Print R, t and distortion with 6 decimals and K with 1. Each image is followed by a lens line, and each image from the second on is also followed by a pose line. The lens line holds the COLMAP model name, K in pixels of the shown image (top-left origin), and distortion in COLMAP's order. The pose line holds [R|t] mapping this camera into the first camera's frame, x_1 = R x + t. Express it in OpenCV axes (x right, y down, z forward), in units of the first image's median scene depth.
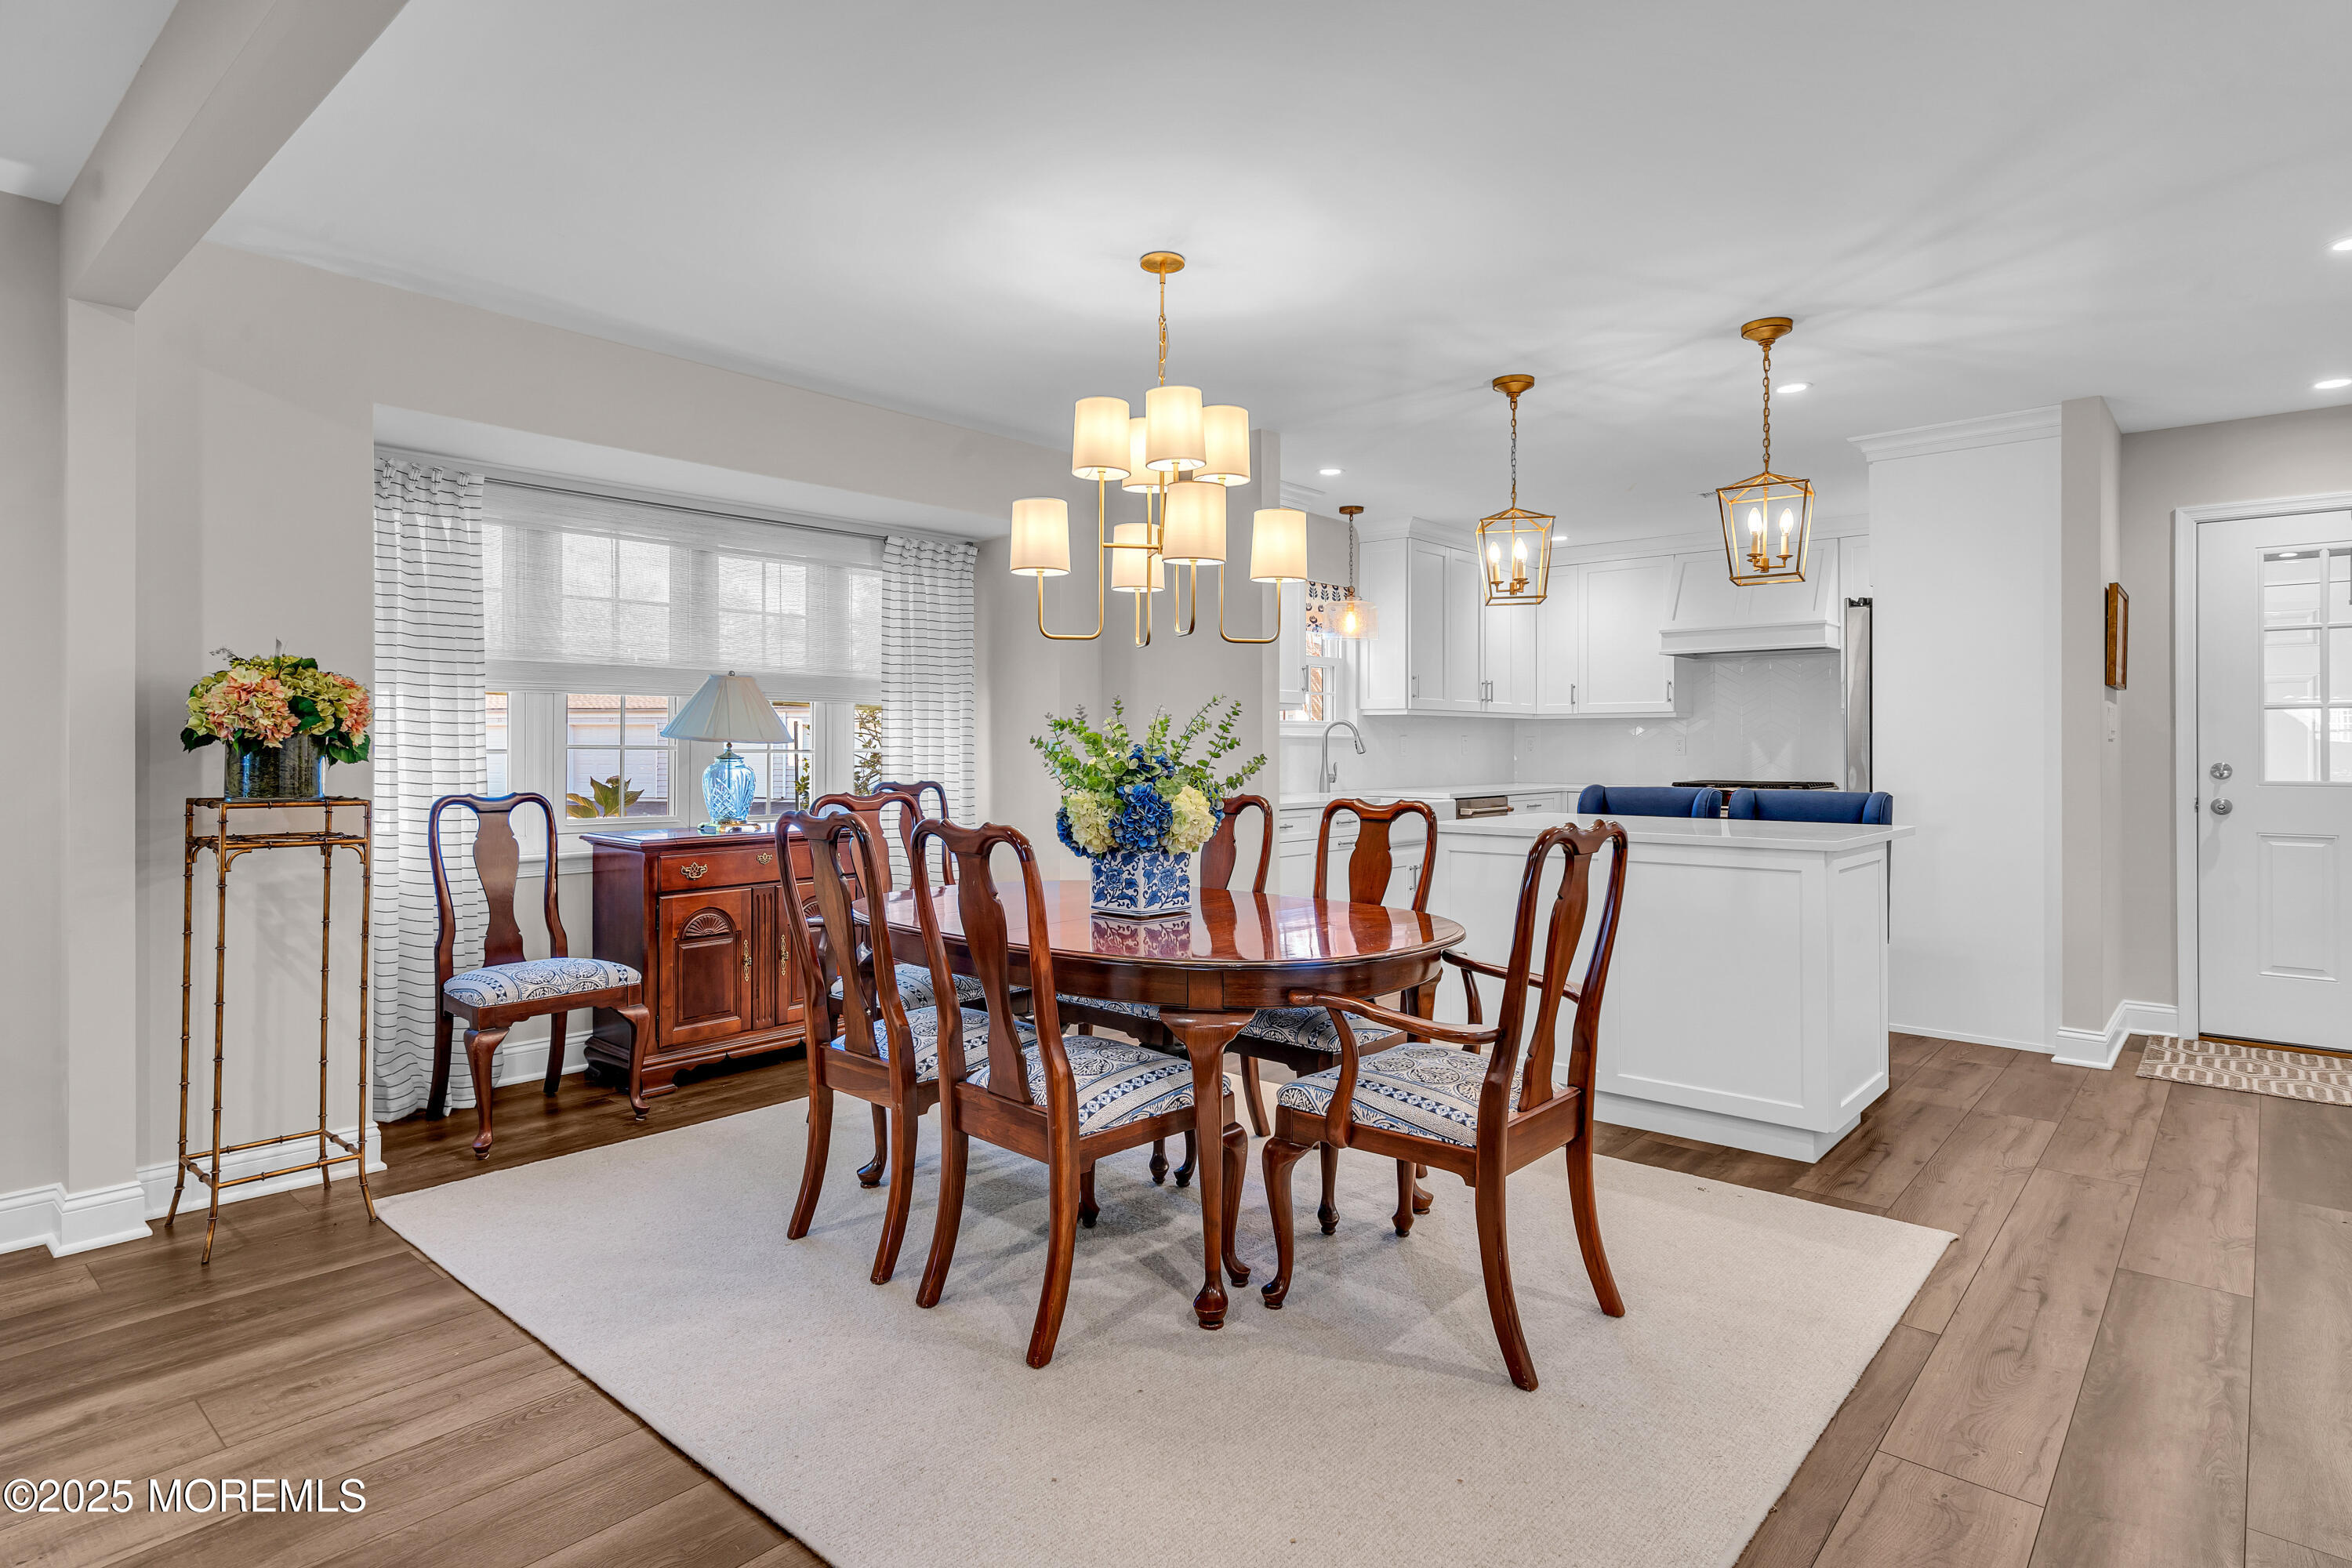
lens RADIAL K [[1235.3, 0, 1174.9], [0, 1235.3, 741.1], [0, 0, 1]] dist [0.005857, 0.001486]
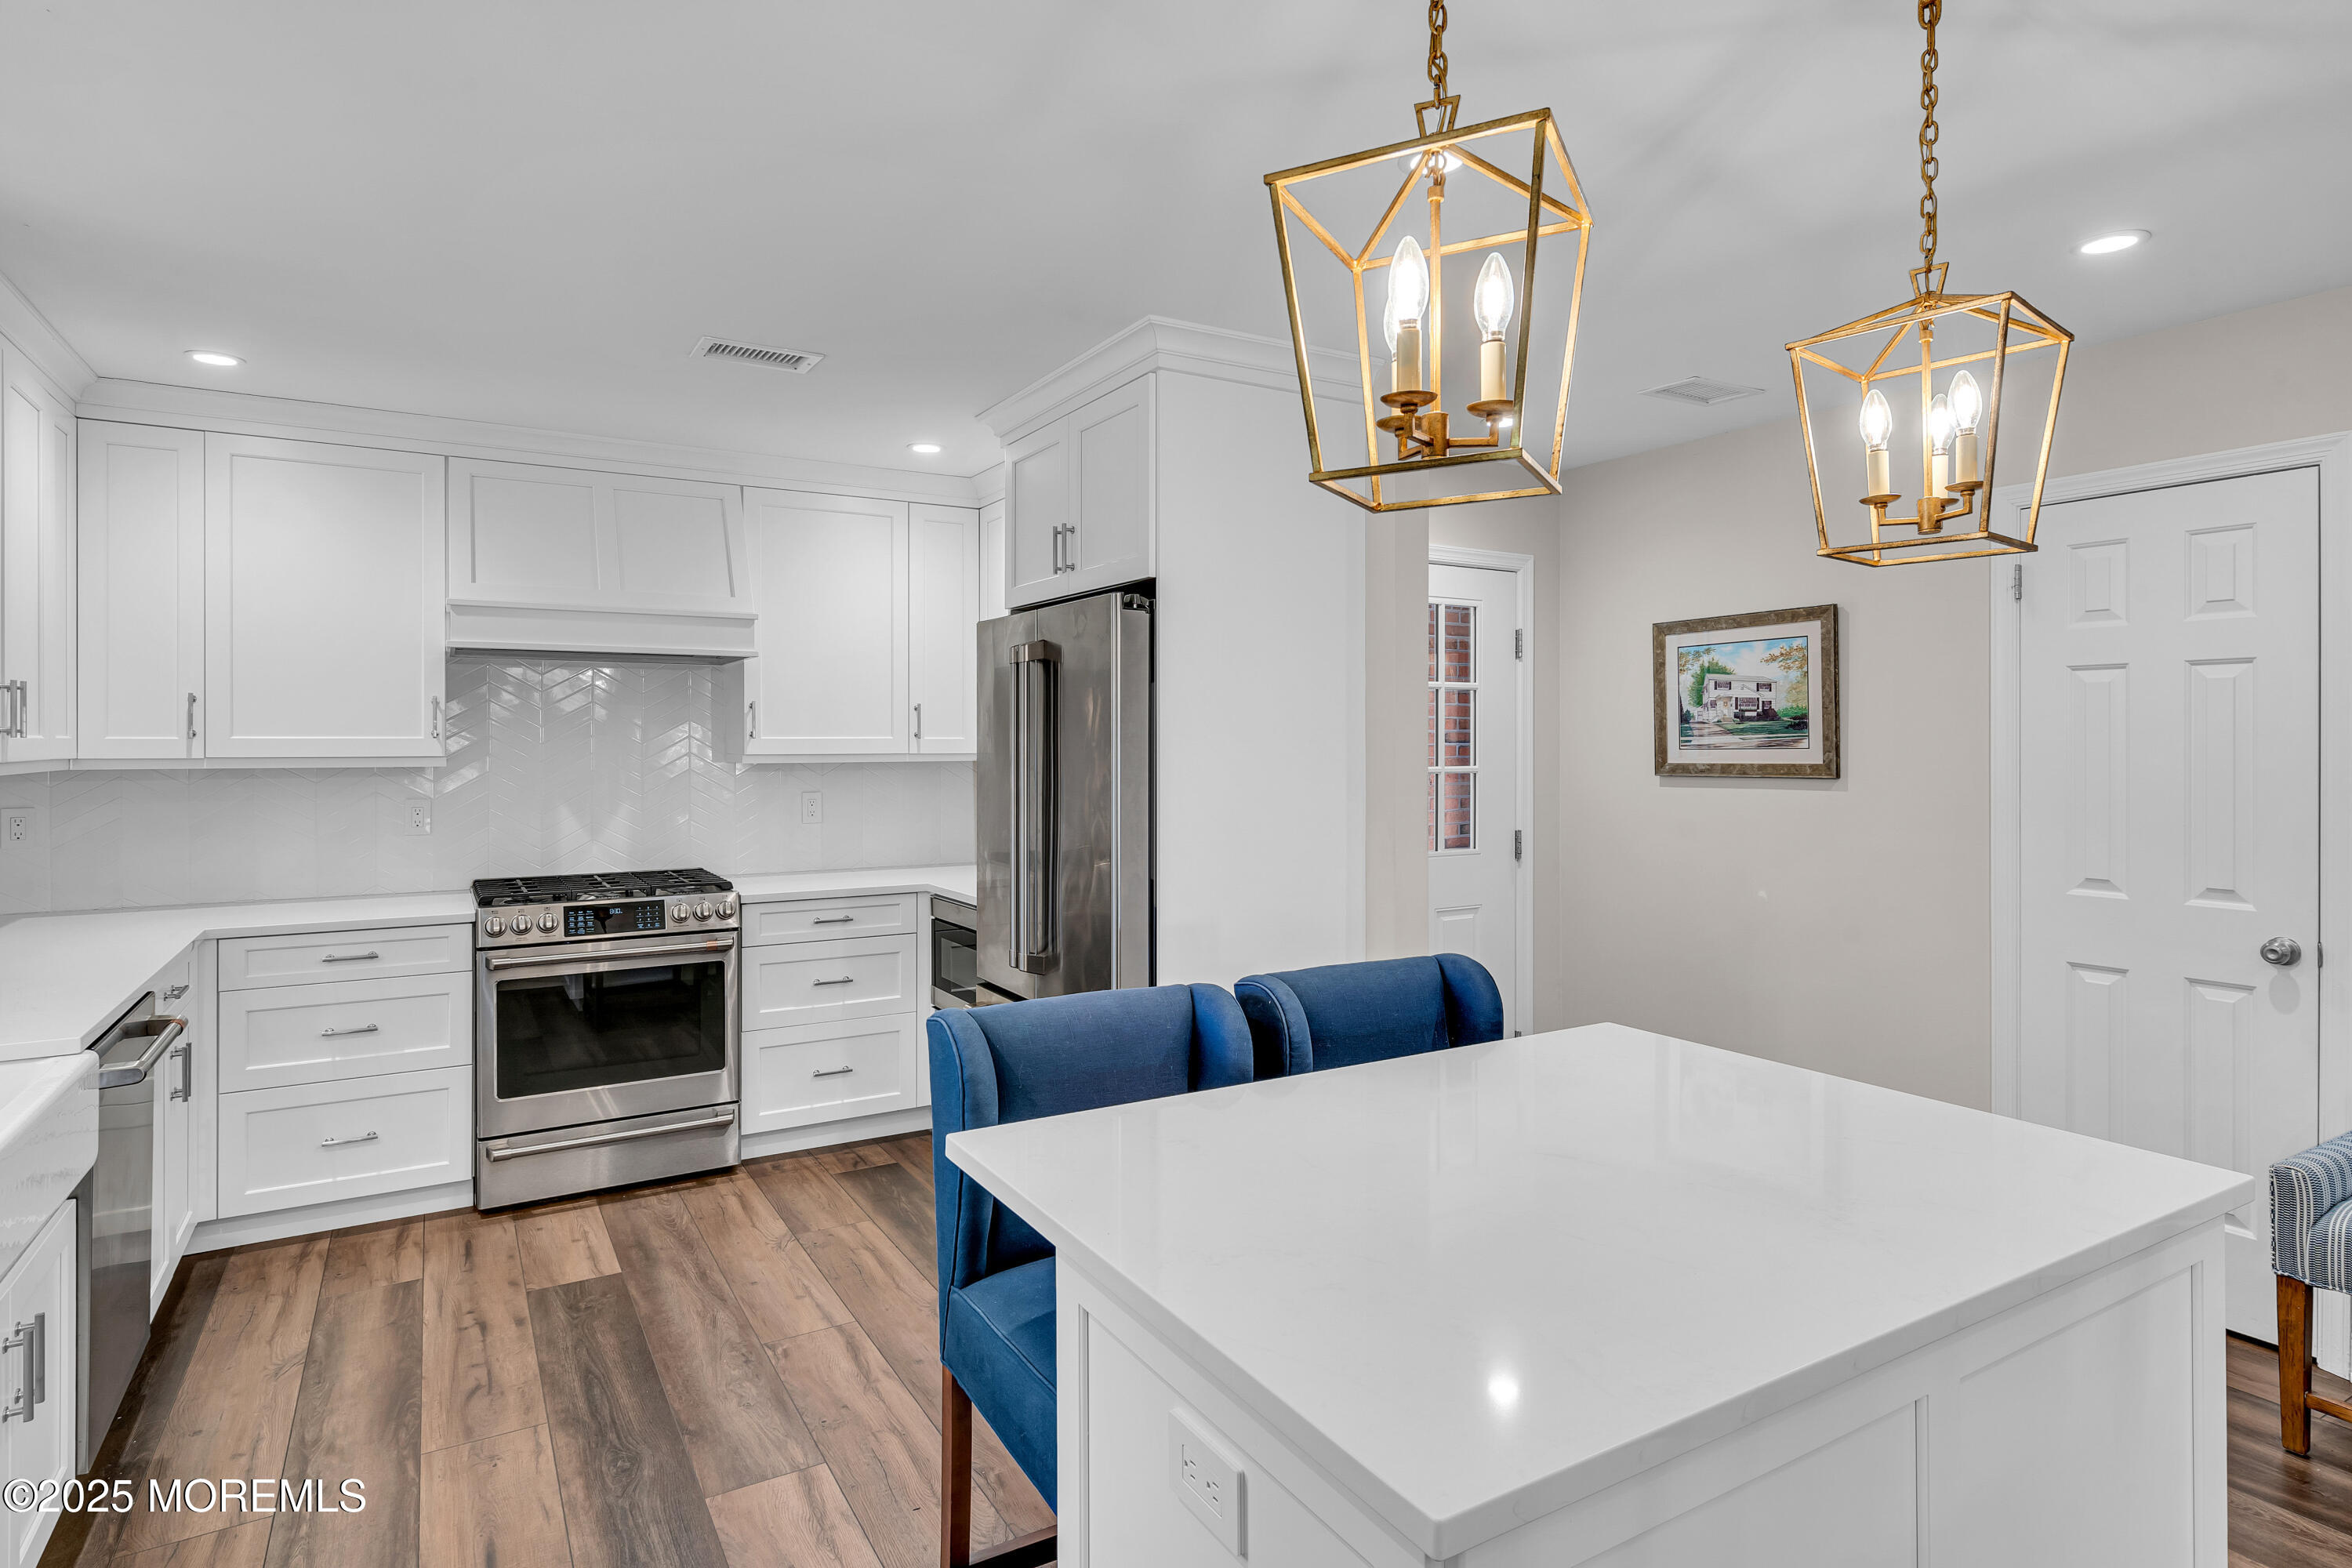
lens RADIAL K [[1181.4, 0, 1146.4], [0, 1181.4, 742.9], [0, 0, 1]] dist [0.002151, 0.000606]
pose [[0.306256, -0.000724, 0.951949, 0.028077], [-0.002943, 0.999994, 0.001707, -0.048507], [-0.951945, -0.003324, 0.306252, 0.876639]]
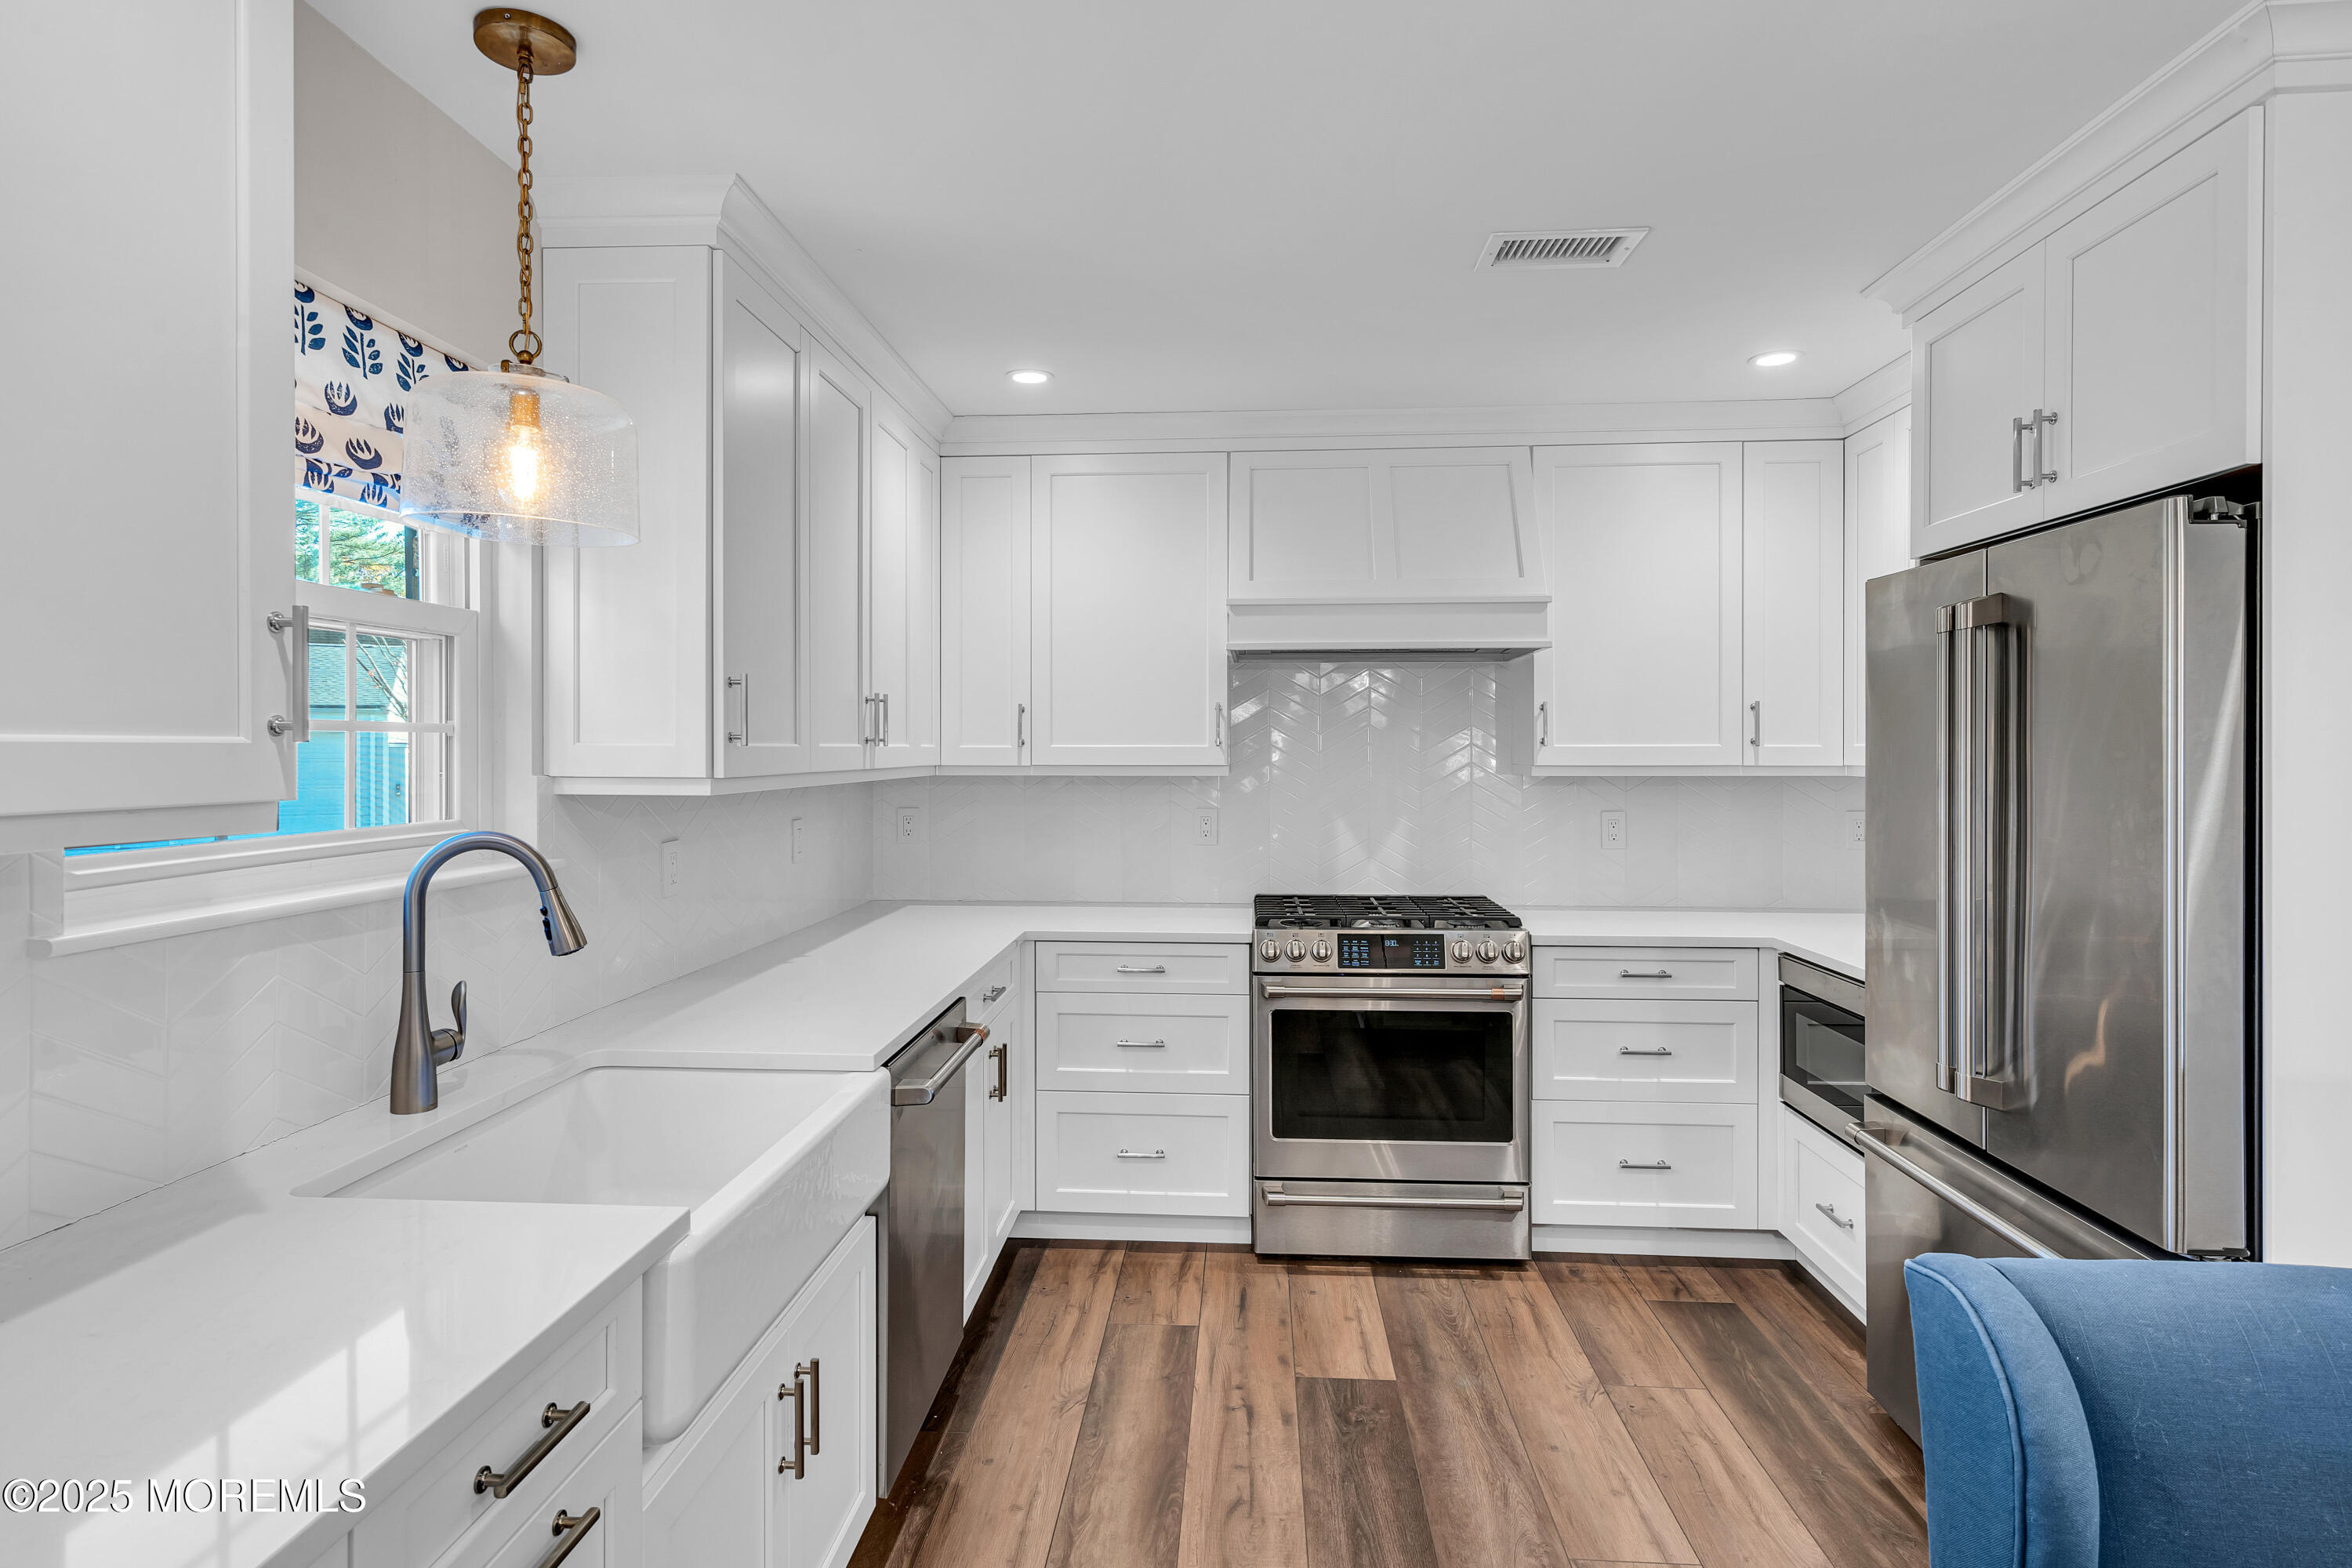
lens RADIAL K [[1241.4, 0, 1166.9], [0, 1241.4, 749.5], [0, 0, 1]] dist [0.002382, 0.001053]
pose [[0.794054, 0.000693, 0.607847, 0.122265], [-0.002397, 0.999995, 0.001992, -0.048452], [-0.607843, -0.003039, 0.794052, 0.956457]]
